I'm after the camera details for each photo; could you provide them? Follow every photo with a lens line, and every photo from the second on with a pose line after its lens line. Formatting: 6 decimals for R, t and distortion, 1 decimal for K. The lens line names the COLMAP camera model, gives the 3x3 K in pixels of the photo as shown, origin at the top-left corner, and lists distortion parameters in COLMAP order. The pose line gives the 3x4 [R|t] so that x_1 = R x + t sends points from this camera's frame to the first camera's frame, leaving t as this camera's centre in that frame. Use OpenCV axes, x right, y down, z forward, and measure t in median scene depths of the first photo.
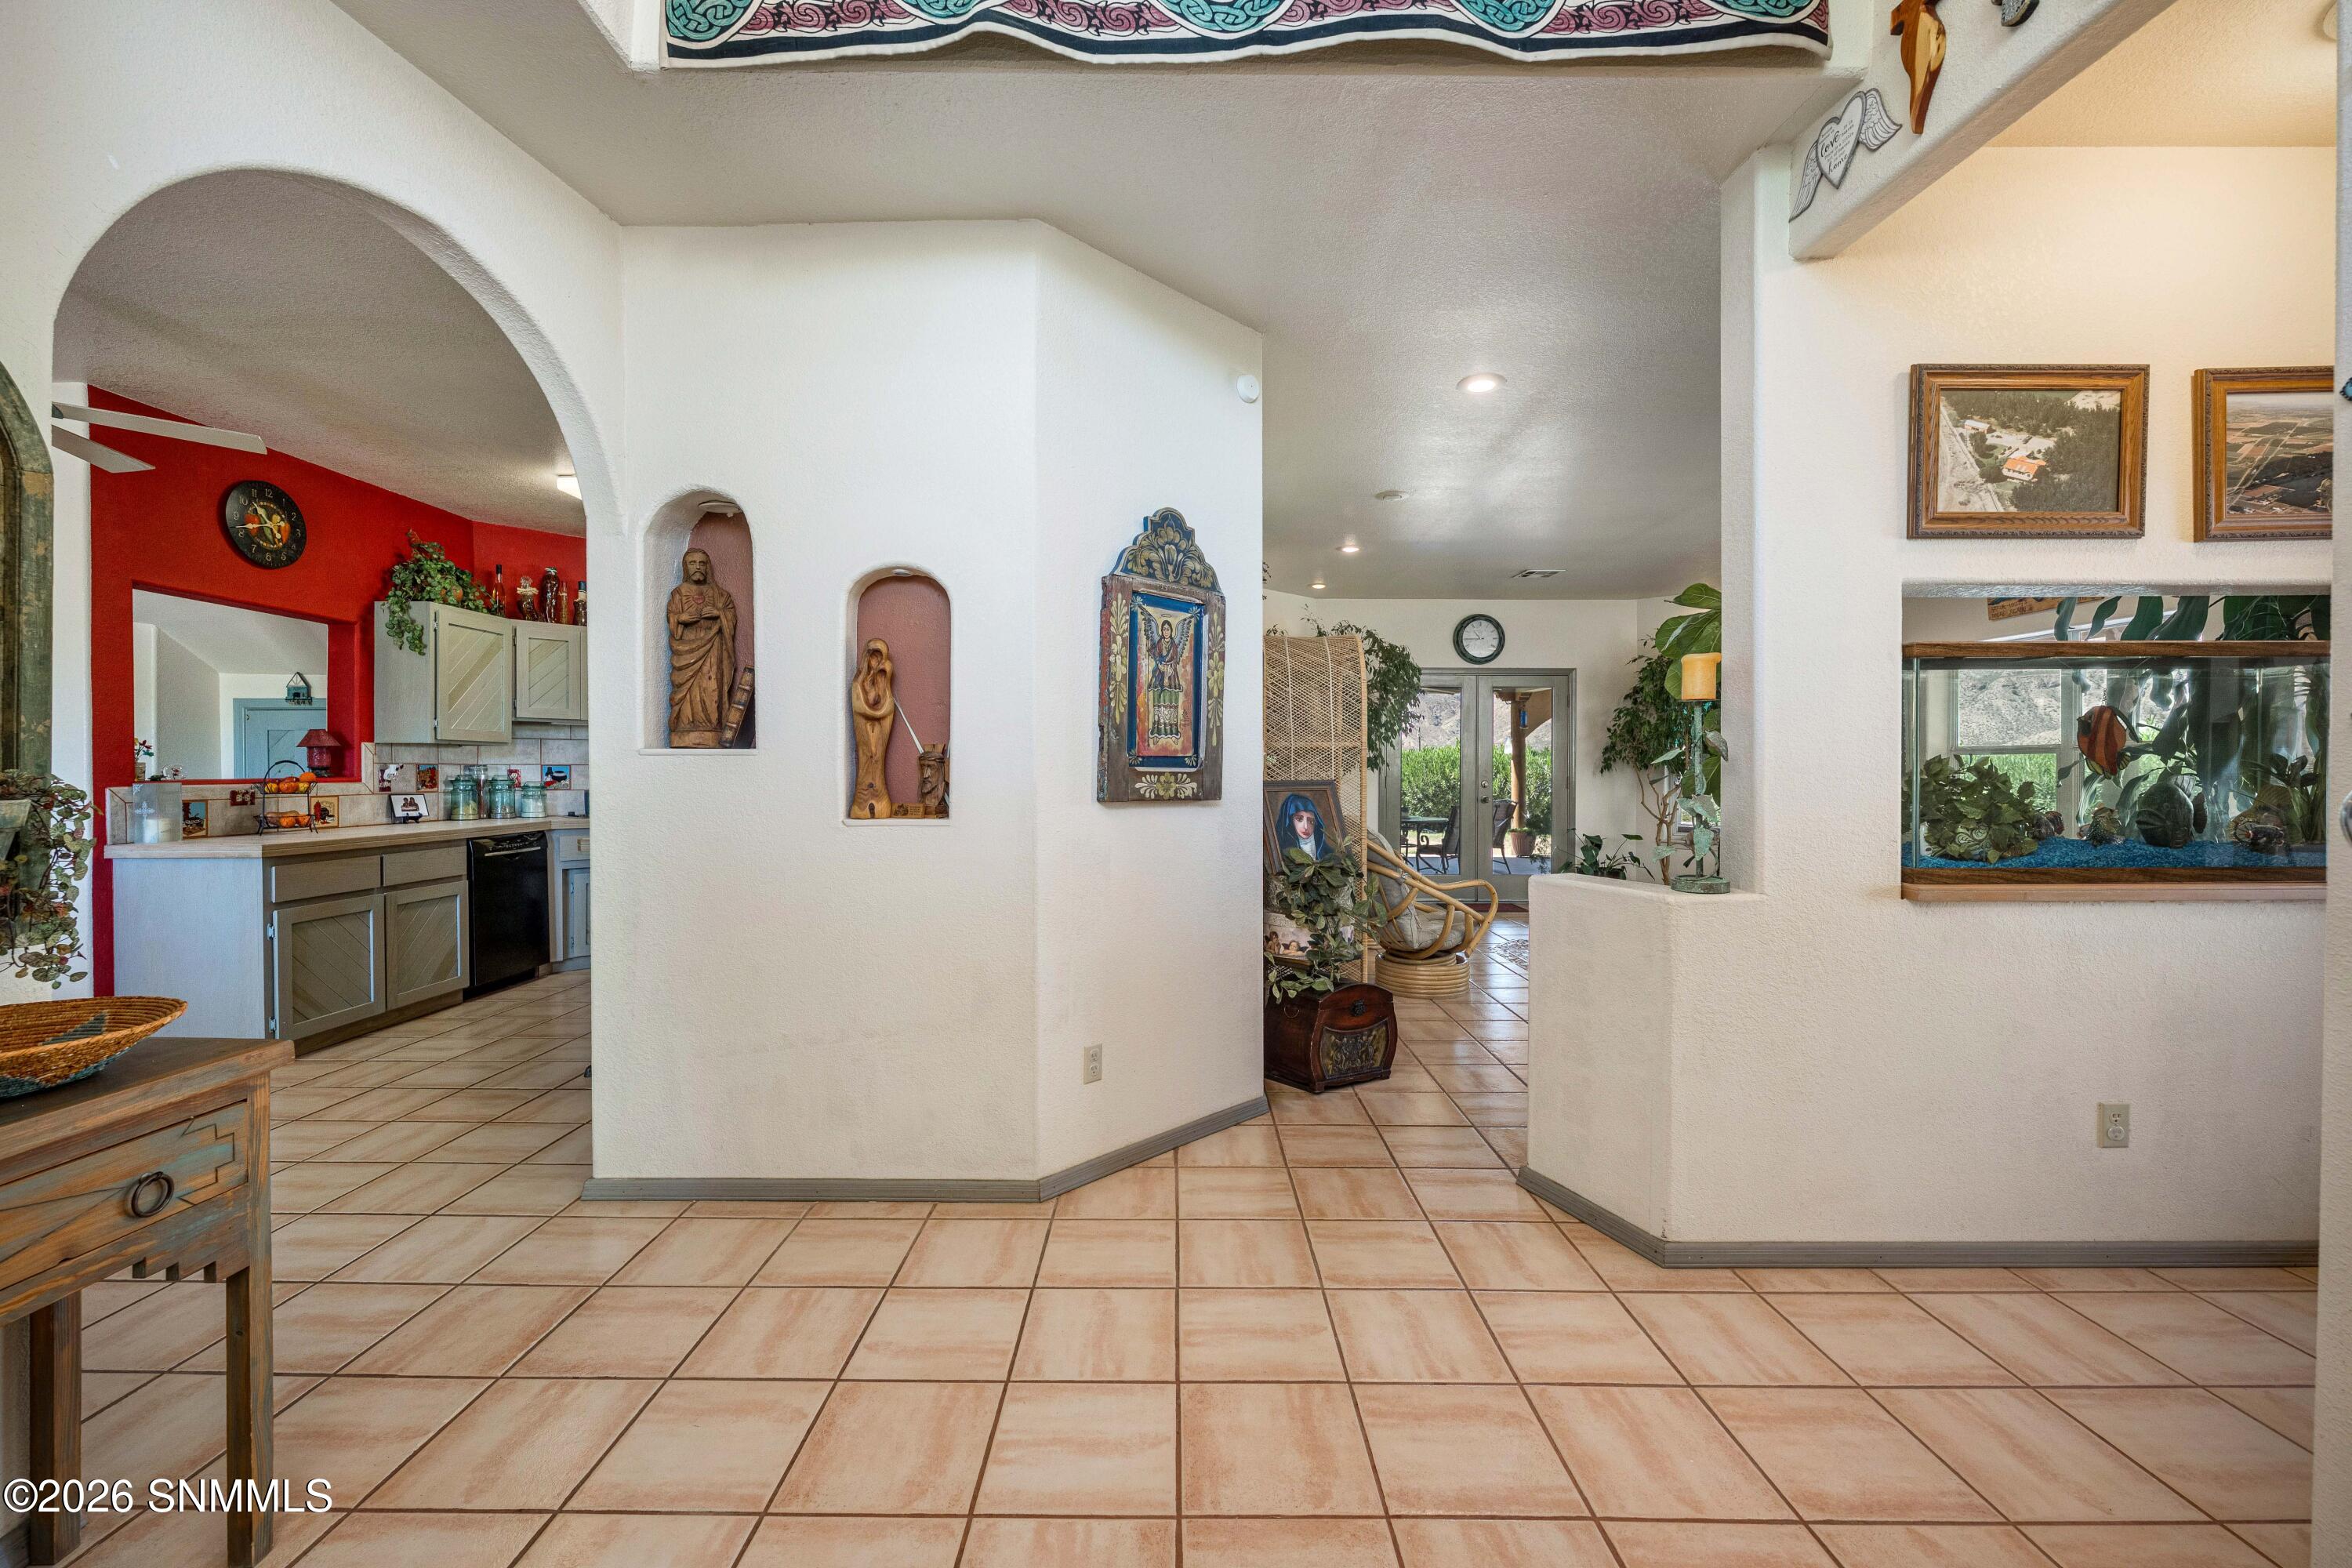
lens RADIAL K [[918.9, 0, 1173.6], [0, 918.9, 776.3], [0, 0, 1]] dist [-0.000225, -0.000013]
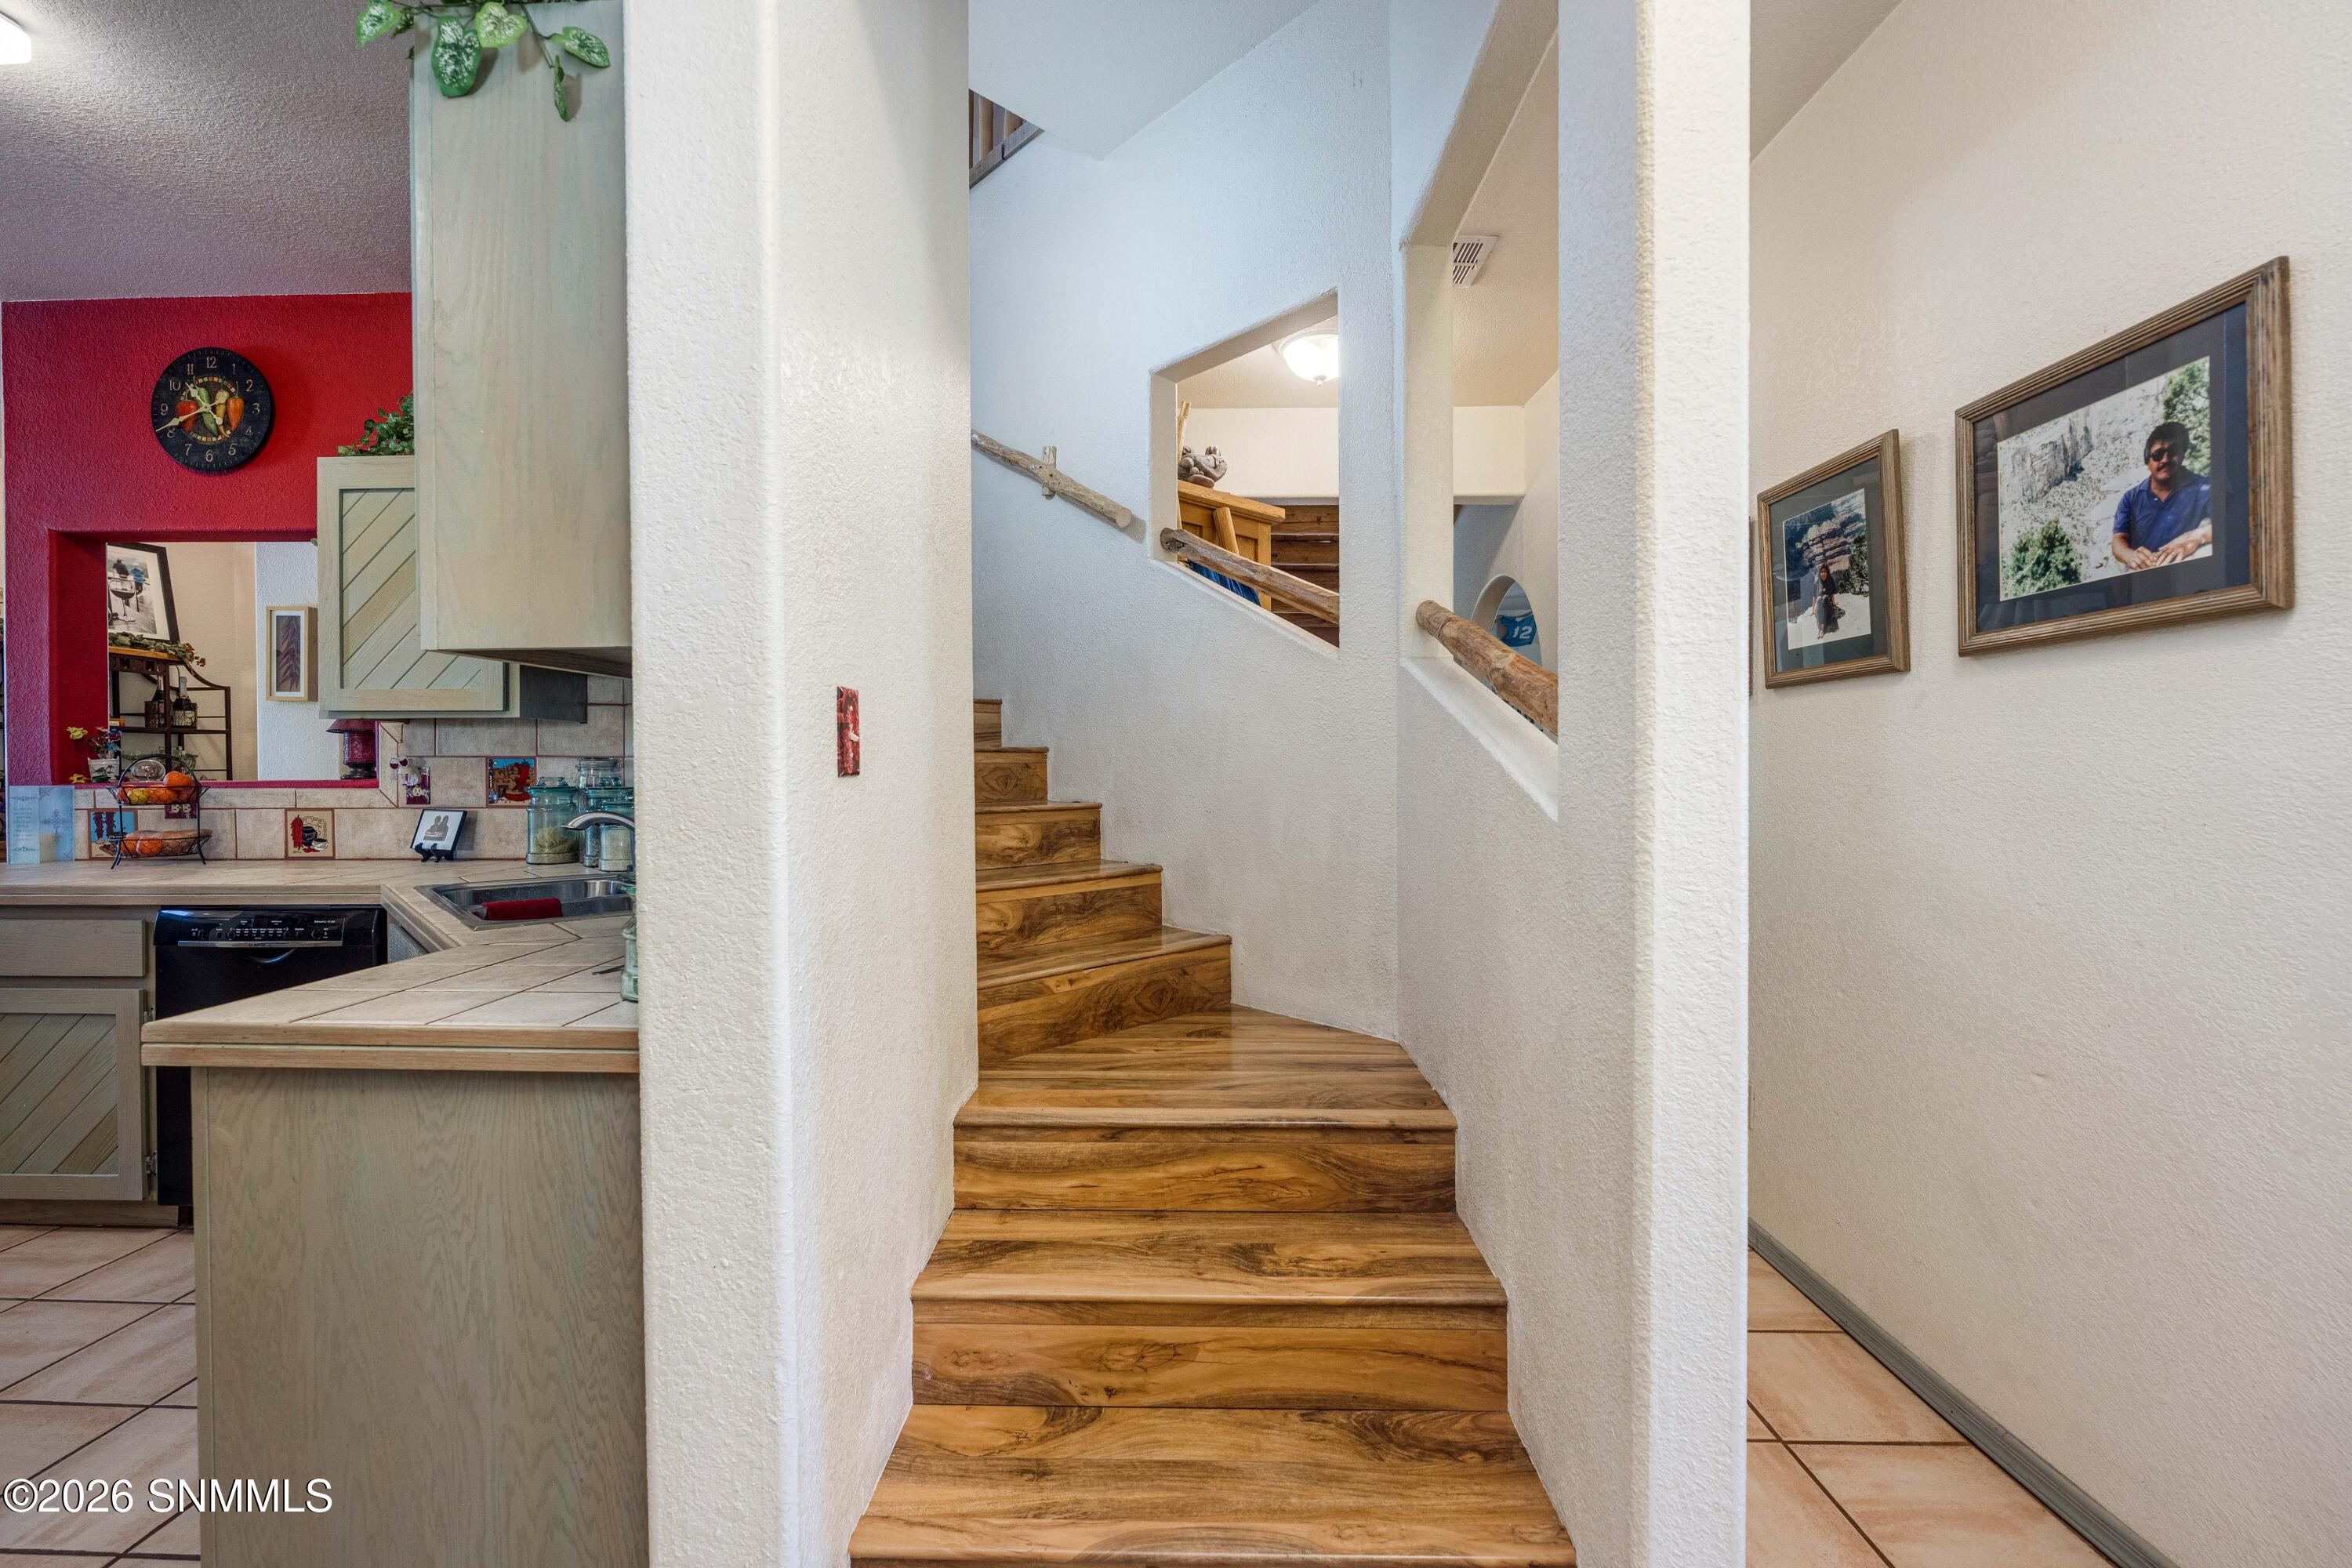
lens RADIAL K [[1004.4, 0, 1173.2], [0, 1004.4, 768.2], [0, 0, 1]] dist [-0.004820, -0.000337]
pose [[-0.027010, 0.003485, -0.999629, -0.245570], [-0.004516, 0.999983, 0.003608, -0.011904], [0.999625, 0.004612, -0.026994, 1.631252]]
